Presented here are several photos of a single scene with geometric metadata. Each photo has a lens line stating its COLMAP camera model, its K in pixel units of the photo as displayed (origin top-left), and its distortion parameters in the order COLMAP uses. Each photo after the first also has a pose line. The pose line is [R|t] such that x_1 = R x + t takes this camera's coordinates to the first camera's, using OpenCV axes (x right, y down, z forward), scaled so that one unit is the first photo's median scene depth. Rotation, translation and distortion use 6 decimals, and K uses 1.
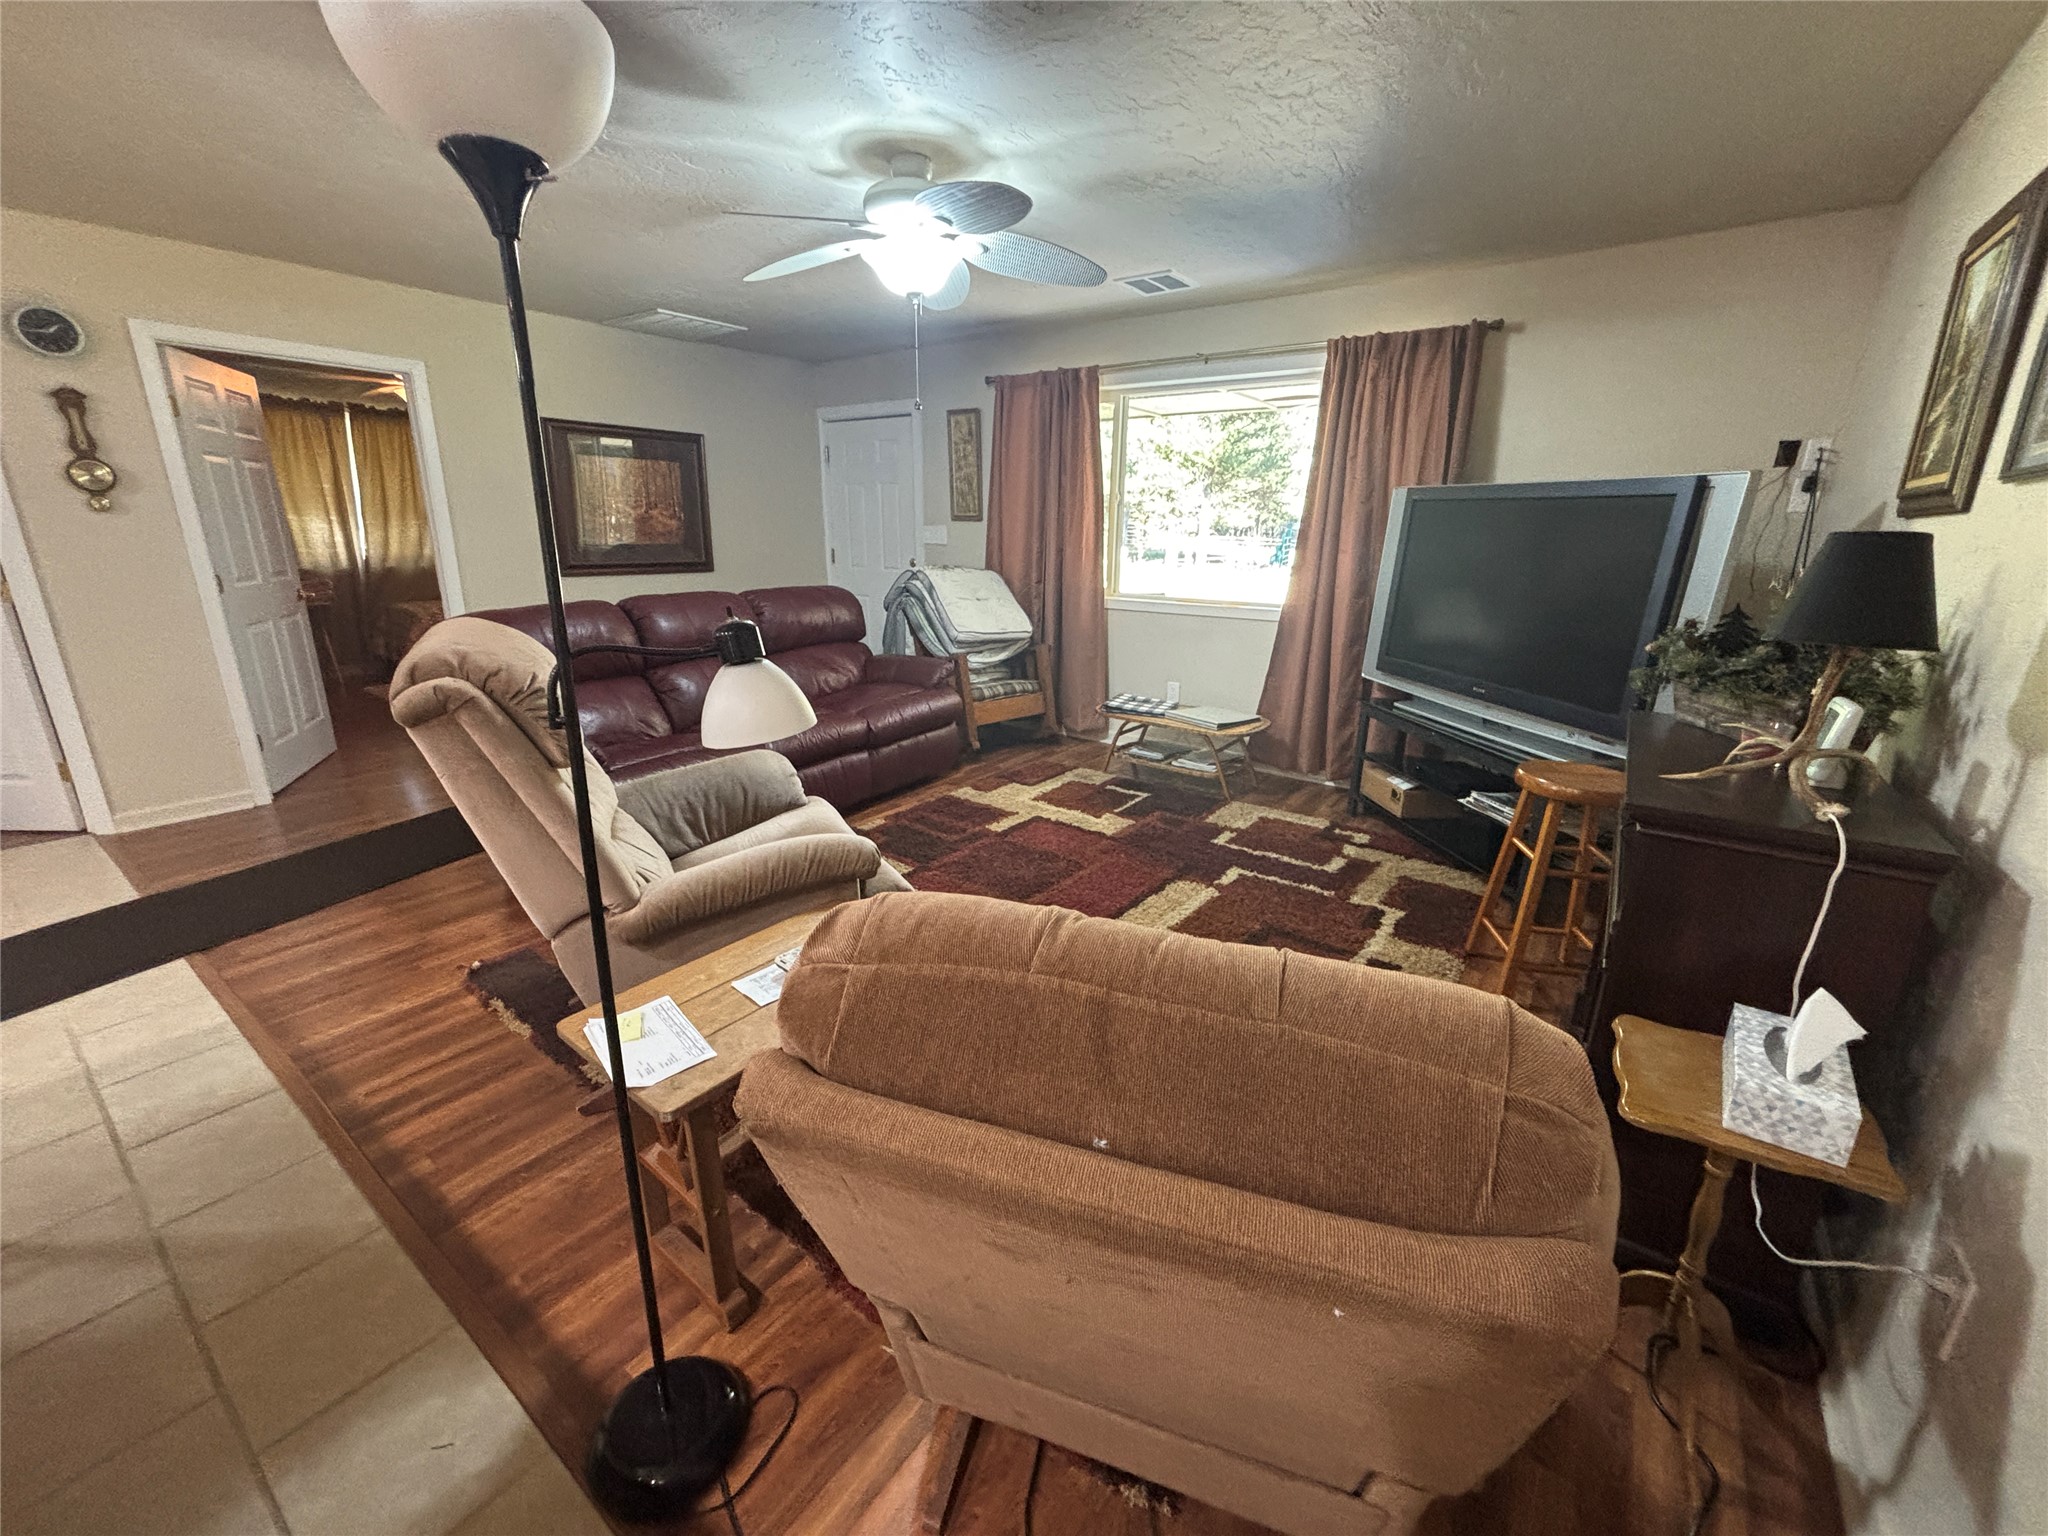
lens RADIAL K [[829.8, 0, 1024.0], [0, 829.8, 768.0], [0, 0, 1]] dist [-0.000397, -0.000223]
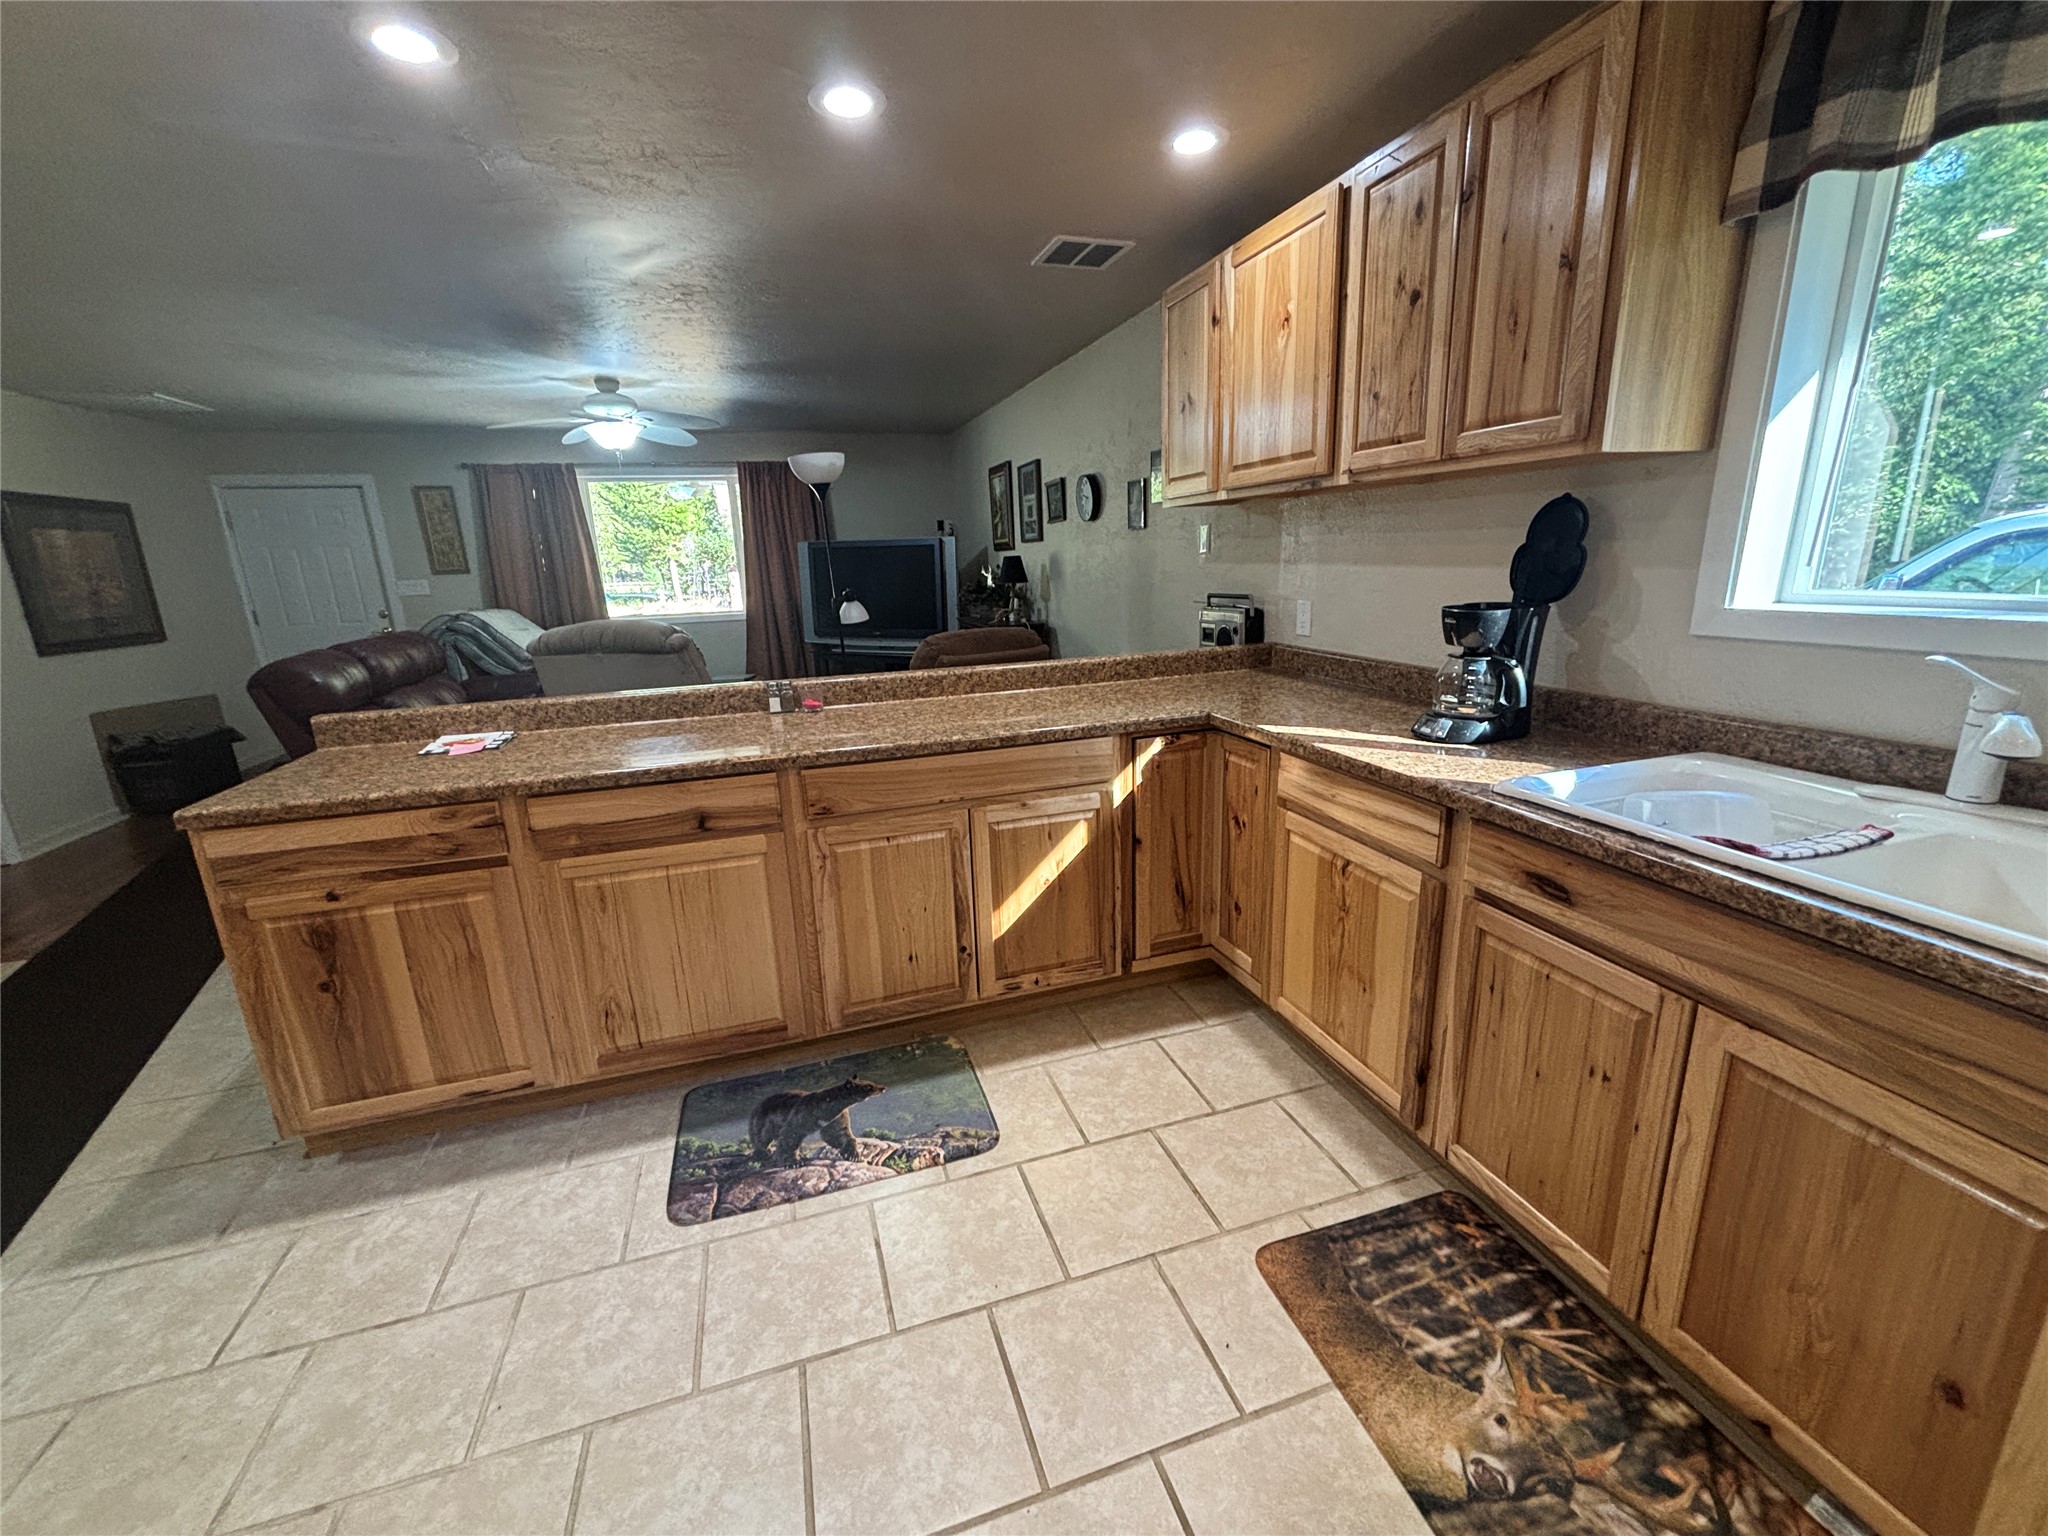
lens RADIAL K [[829.8, 0, 1024.0], [0, 829.8, 768.0], [0, 0, 1]] dist [-0.000397, -0.000223]
pose [[0.596406, -0.237148, 0.766851, -0.715534], [0.267774, 0.959414, 0.088441, 0.117262], [-0.756702, 0.152596, 0.635702, -0.466058]]
